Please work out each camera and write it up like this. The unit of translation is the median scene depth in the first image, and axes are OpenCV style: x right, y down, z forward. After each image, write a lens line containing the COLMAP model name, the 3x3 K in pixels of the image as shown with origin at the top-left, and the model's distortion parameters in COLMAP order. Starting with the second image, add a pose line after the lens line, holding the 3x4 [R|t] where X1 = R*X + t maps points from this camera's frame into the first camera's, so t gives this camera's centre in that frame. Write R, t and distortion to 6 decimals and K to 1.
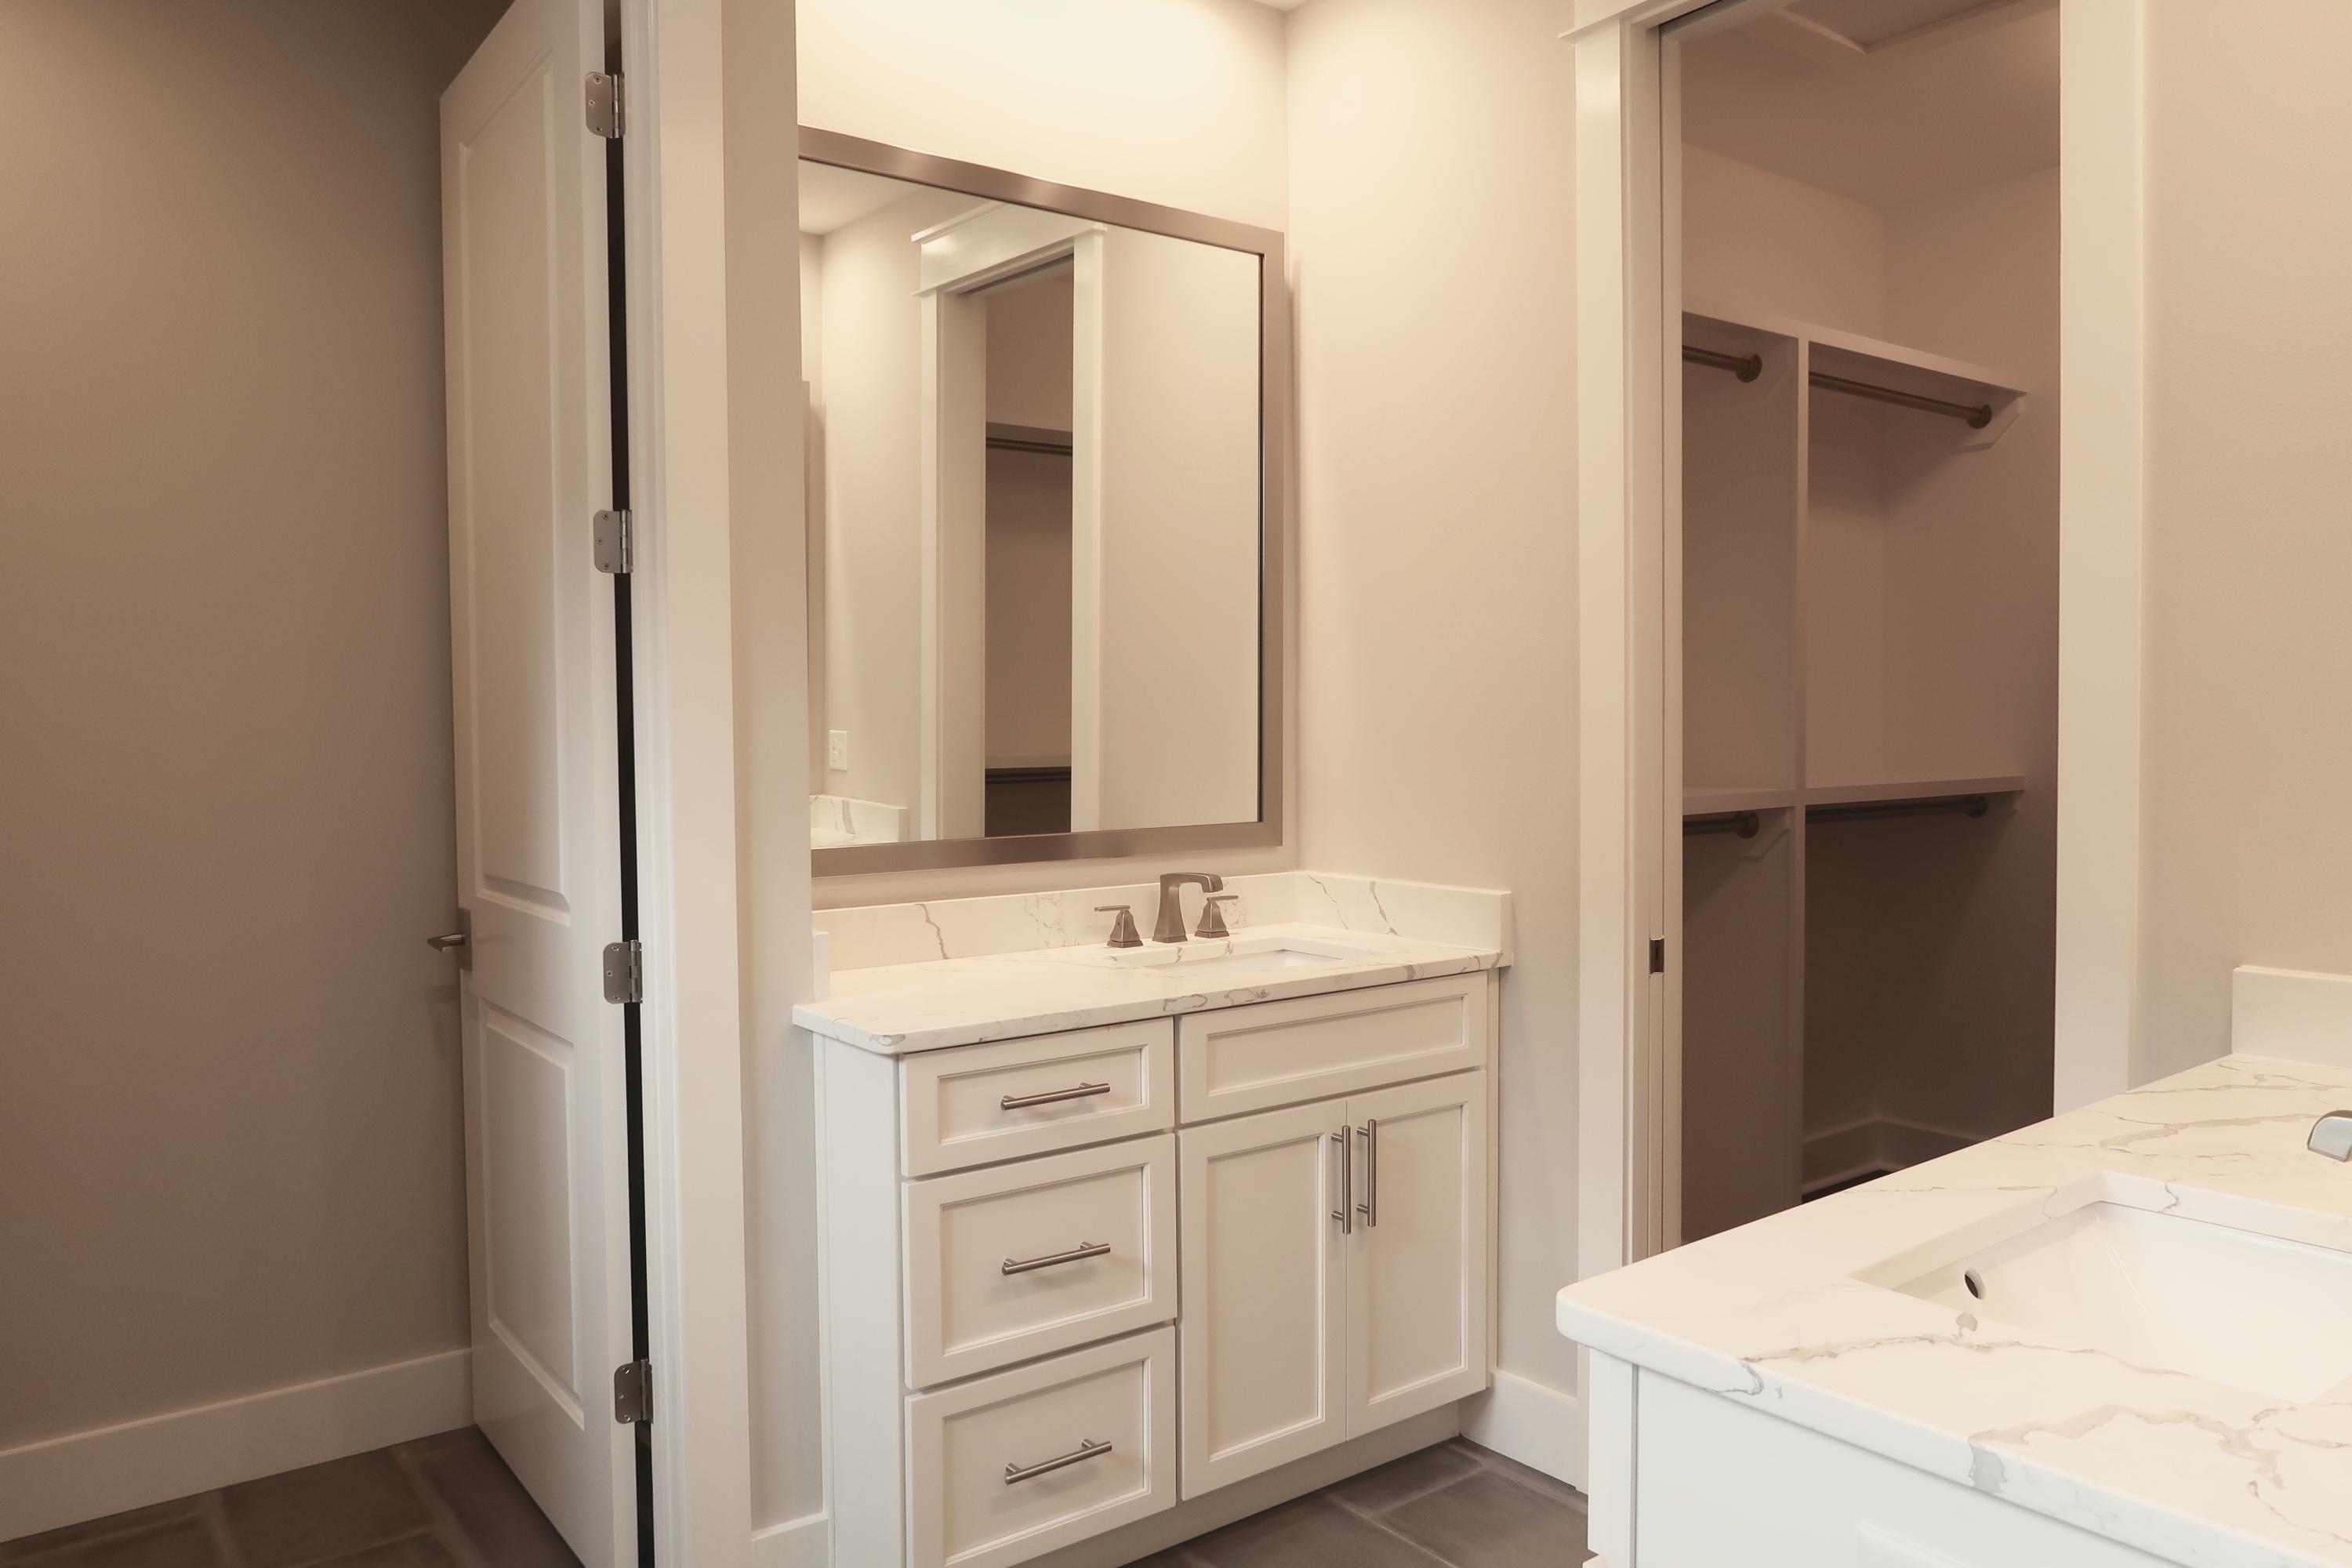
lens RADIAL K [[1617.2, 0, 1176.0], [0, 1617.2, 784.0], [0, 0, 1]] dist [-0.011663, -0.001011]
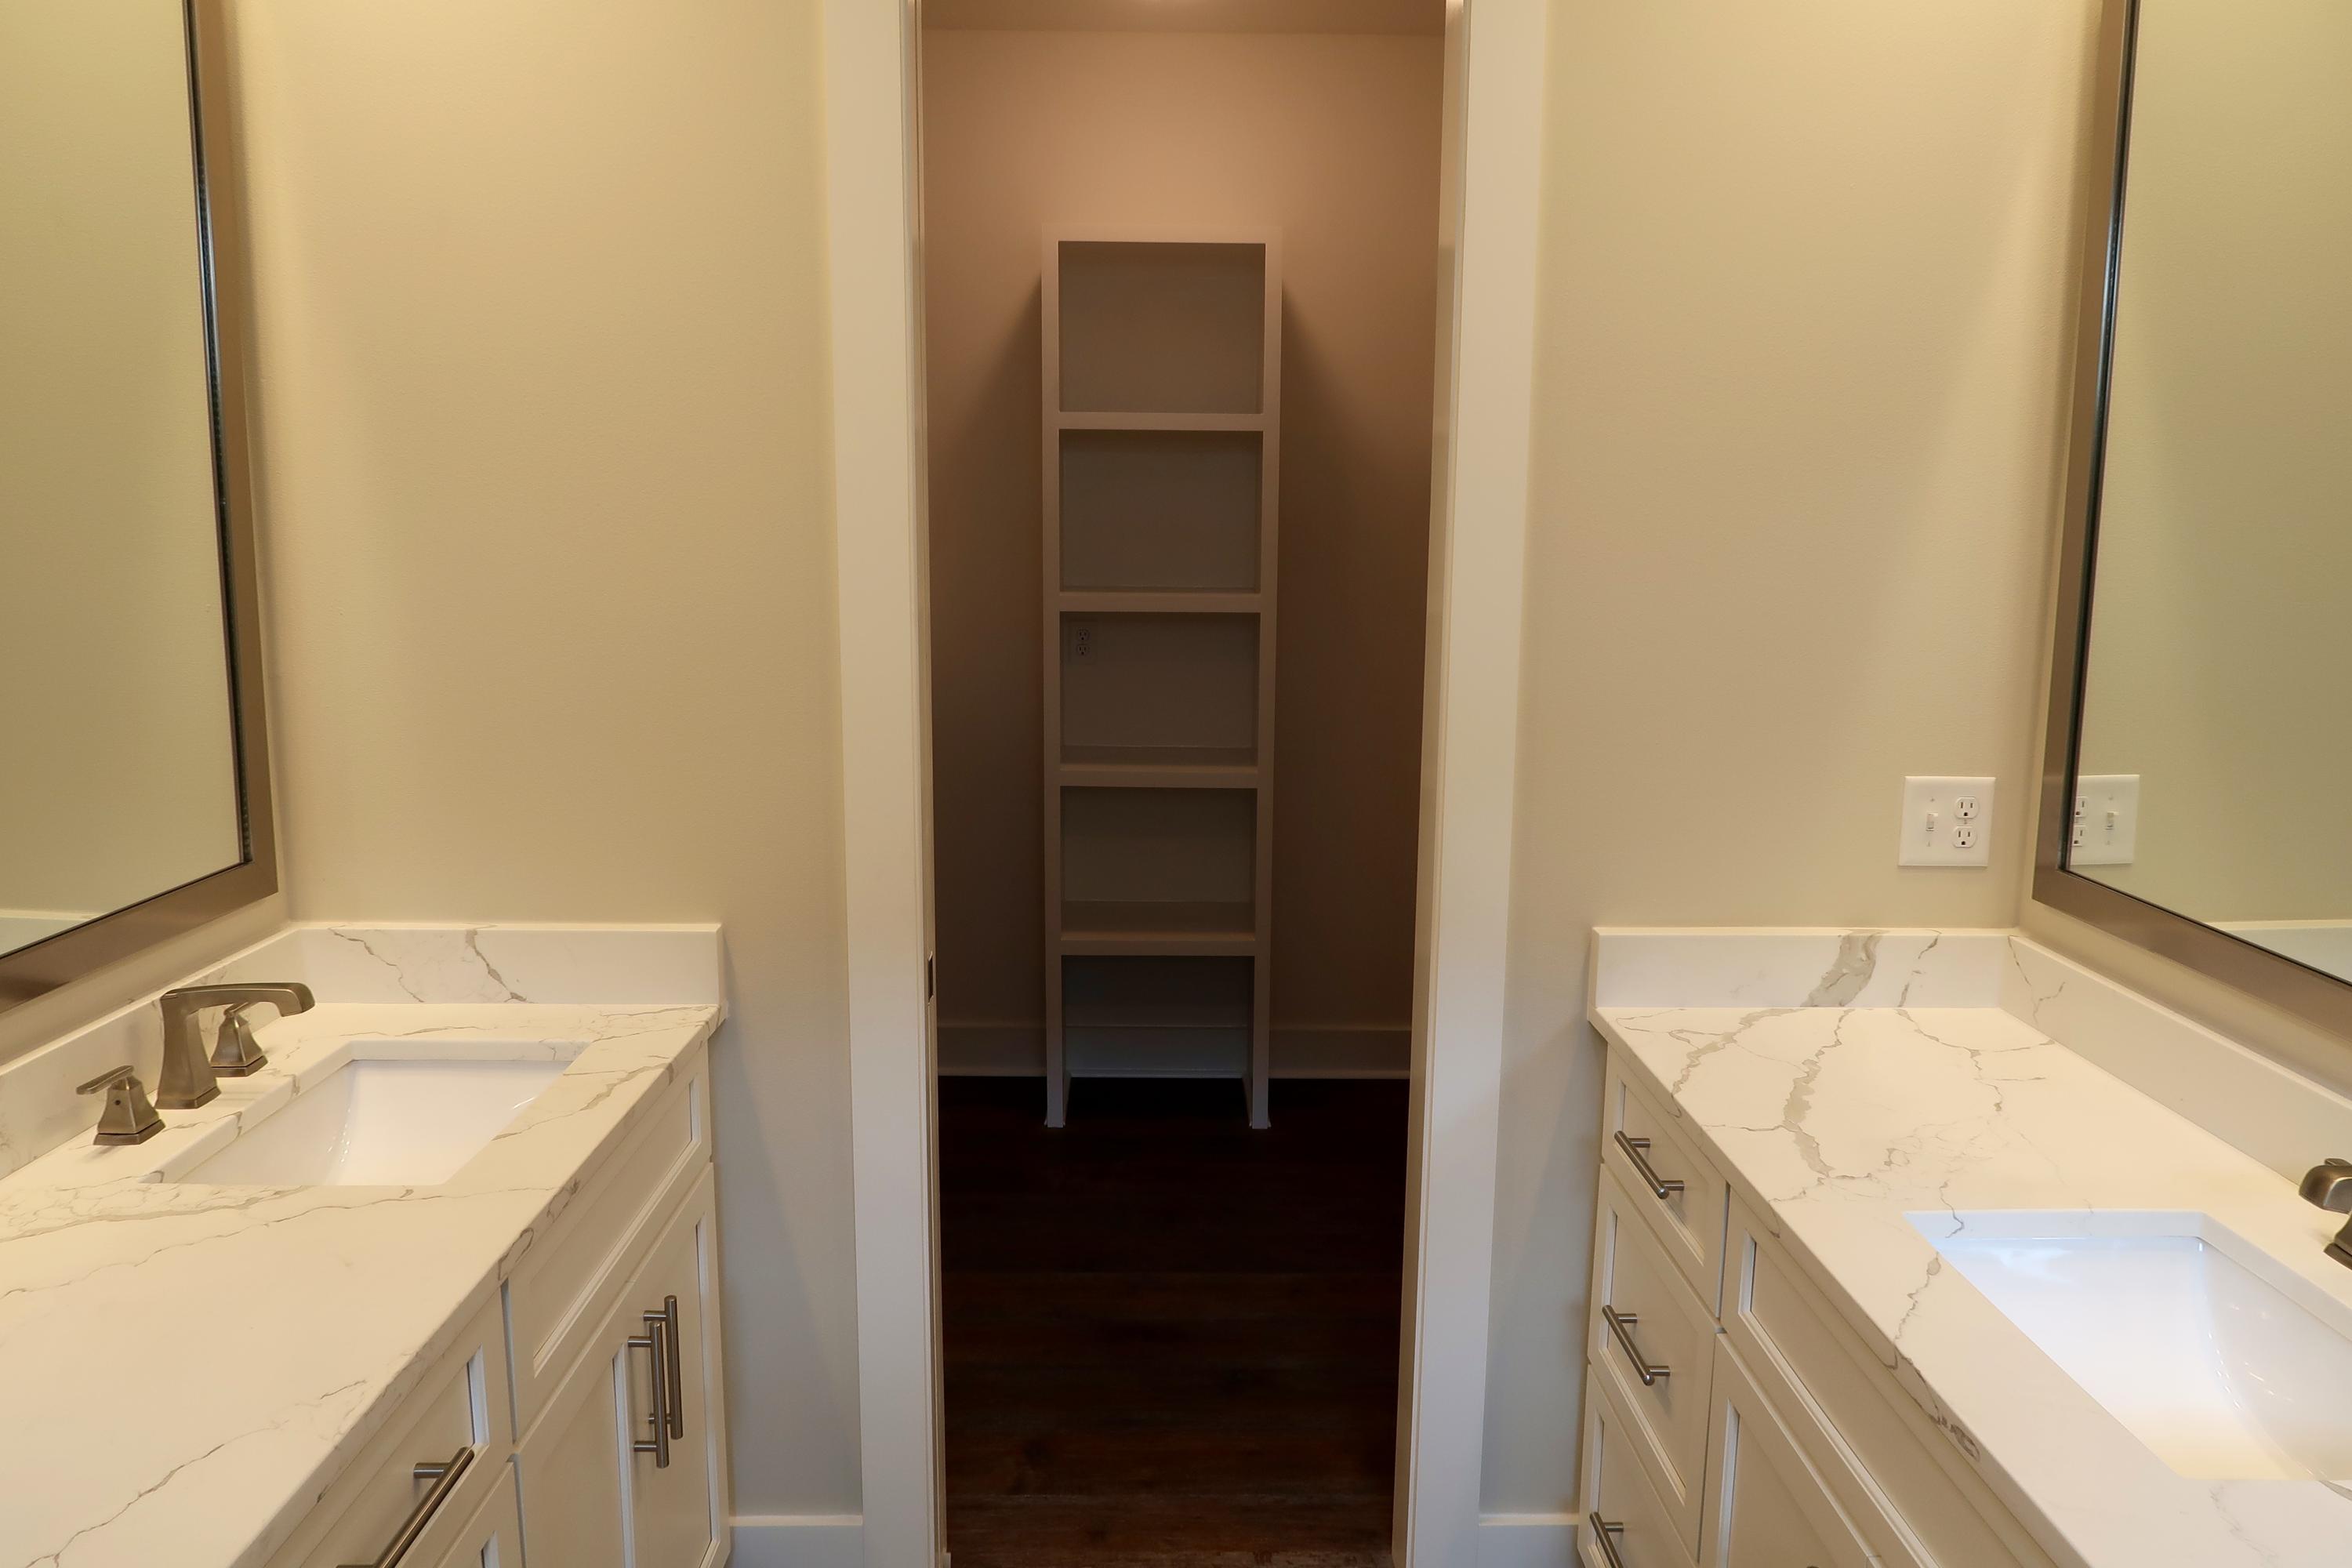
lens RADIAL K [[1617.2, 0, 1176.0], [0, 1617.2, 784.0], [0, 0, 1]] dist [-0.011663, -0.001011]
pose [[0.584371, -0.119252, 0.802676, -0.302851], [0.014536, 0.990523, 0.136577, -0.110572], [-0.811356, -0.068144, 0.580566, 0.479882]]
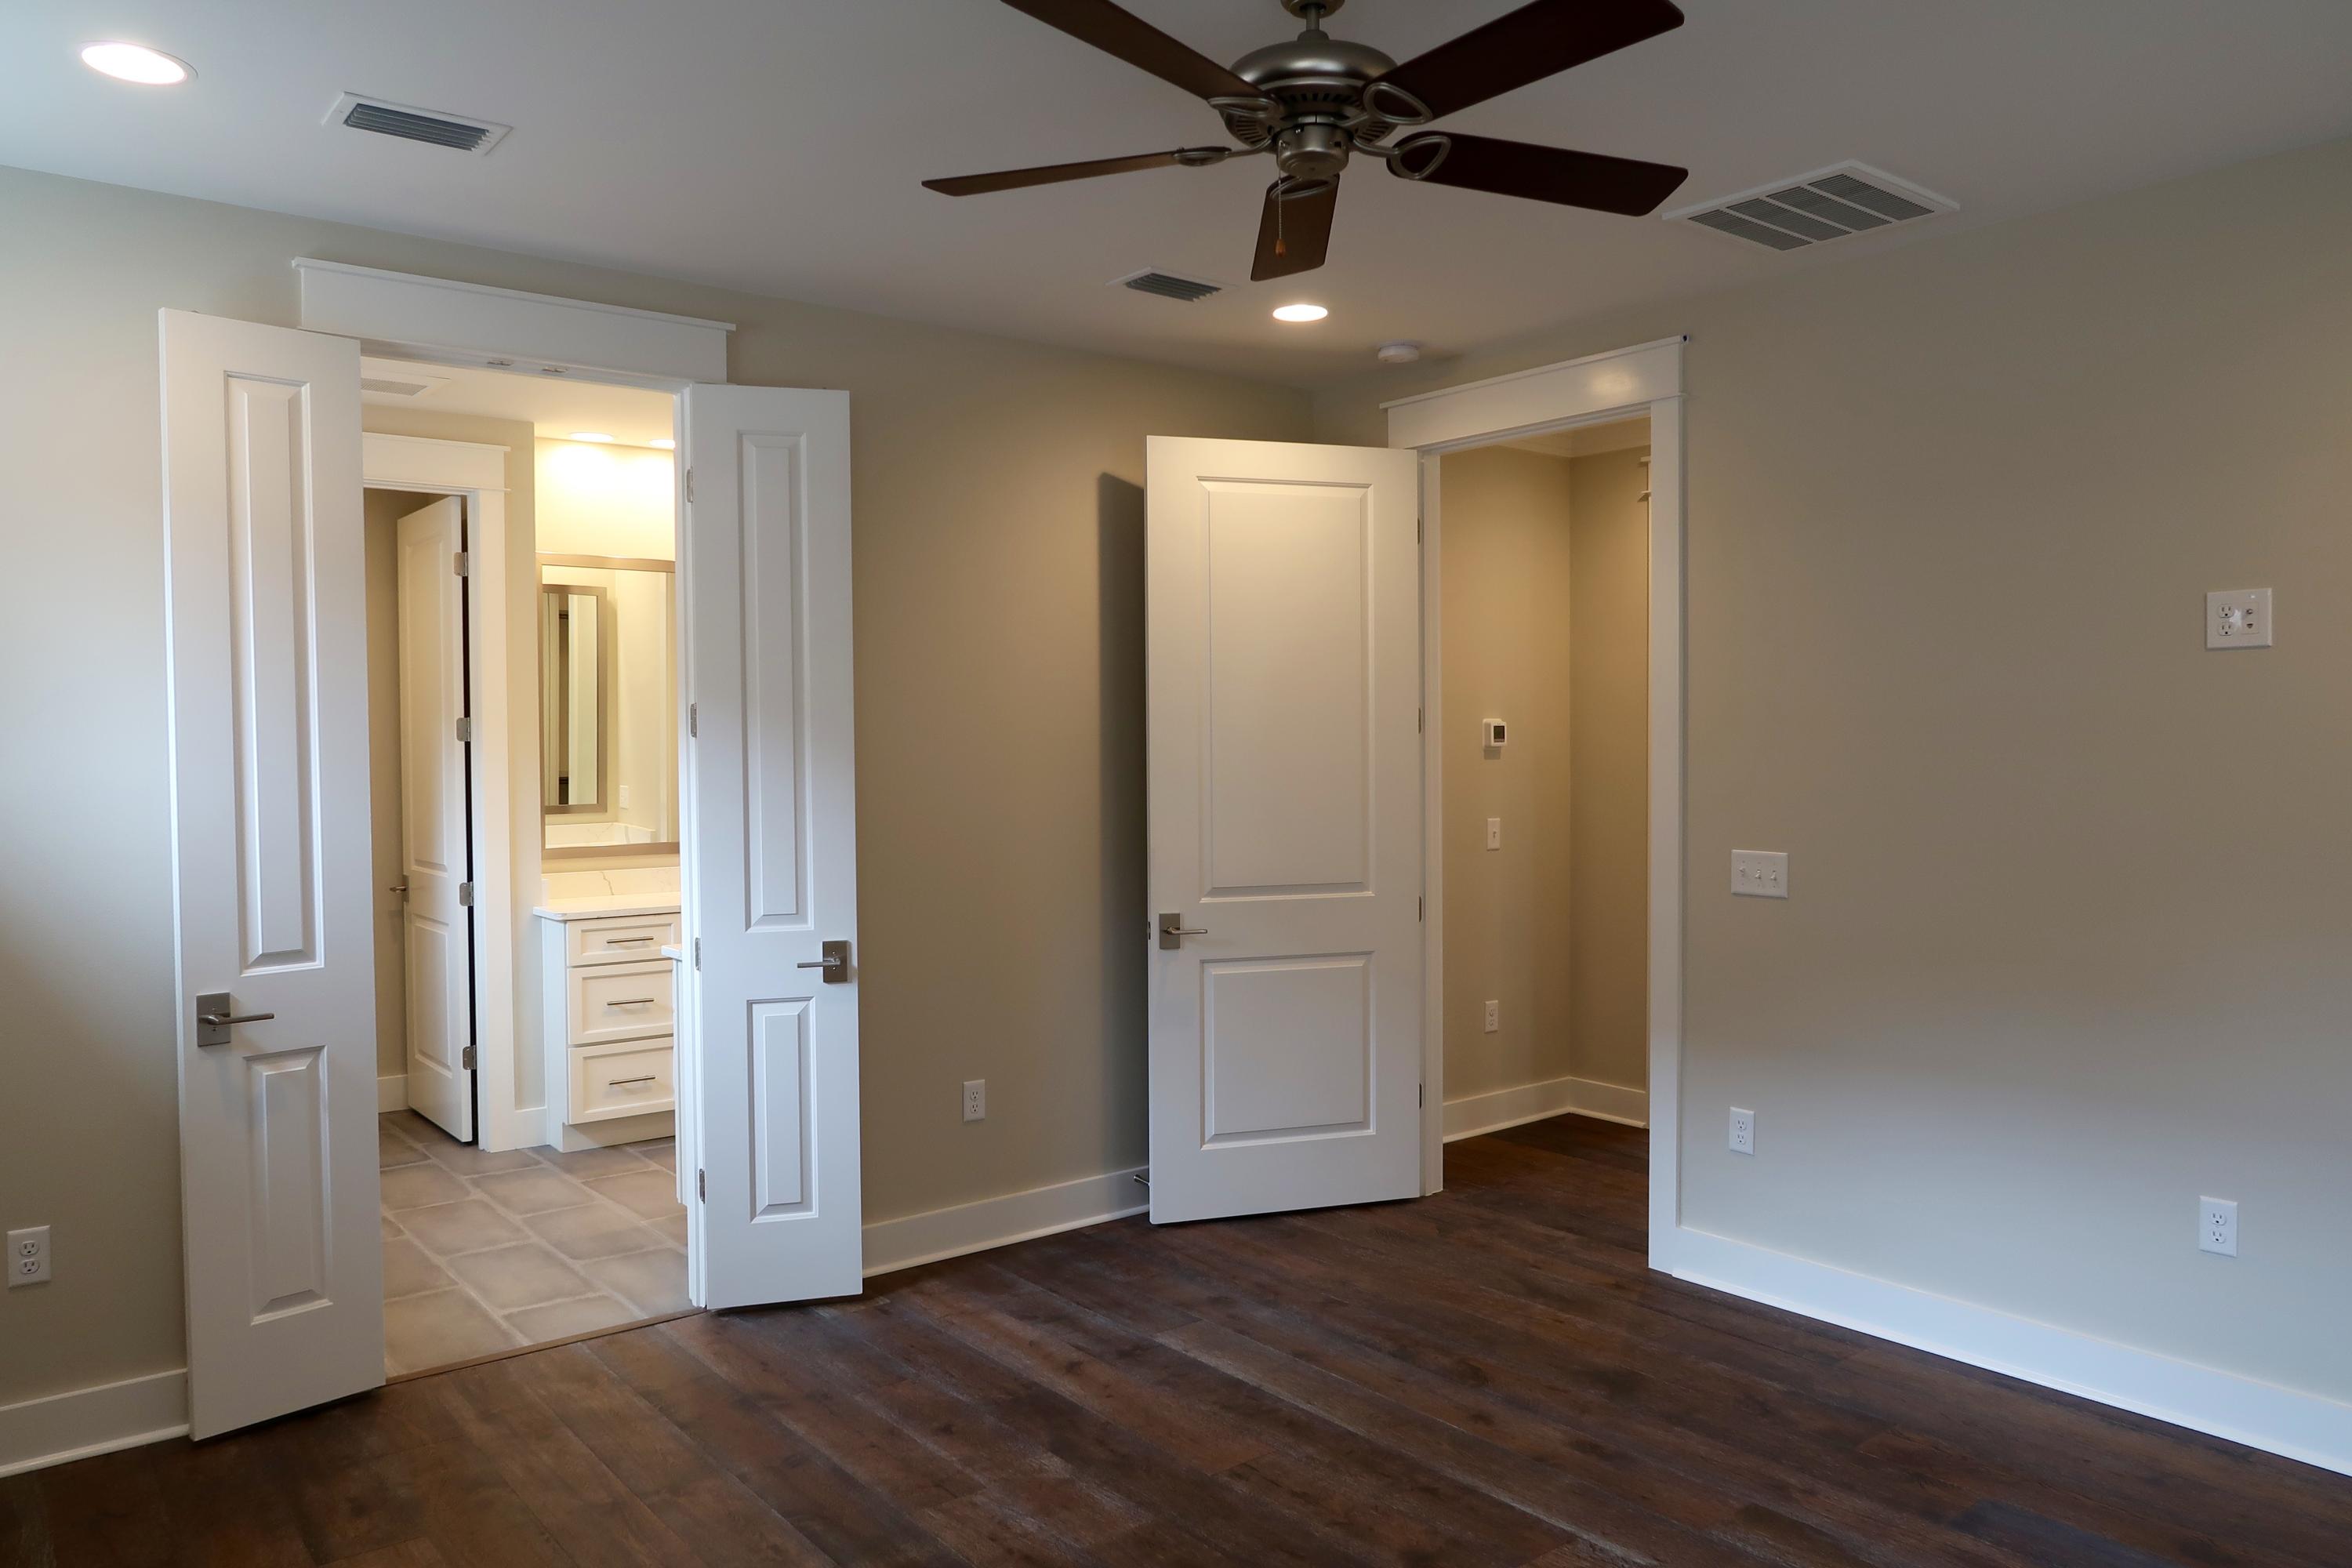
lens RADIAL K [[1617.2, 0, 1176.0], [0, 1617.2, 784.0], [0, 0, 1]] dist [-0.011663, -0.001011]
pose [[0.999596, 0.002254, 0.028317, 0.715184], [-0.001911, 0.999925, -0.012127, -0.031064], [-0.028342, 0.012068, 0.999525, -1.610239]]
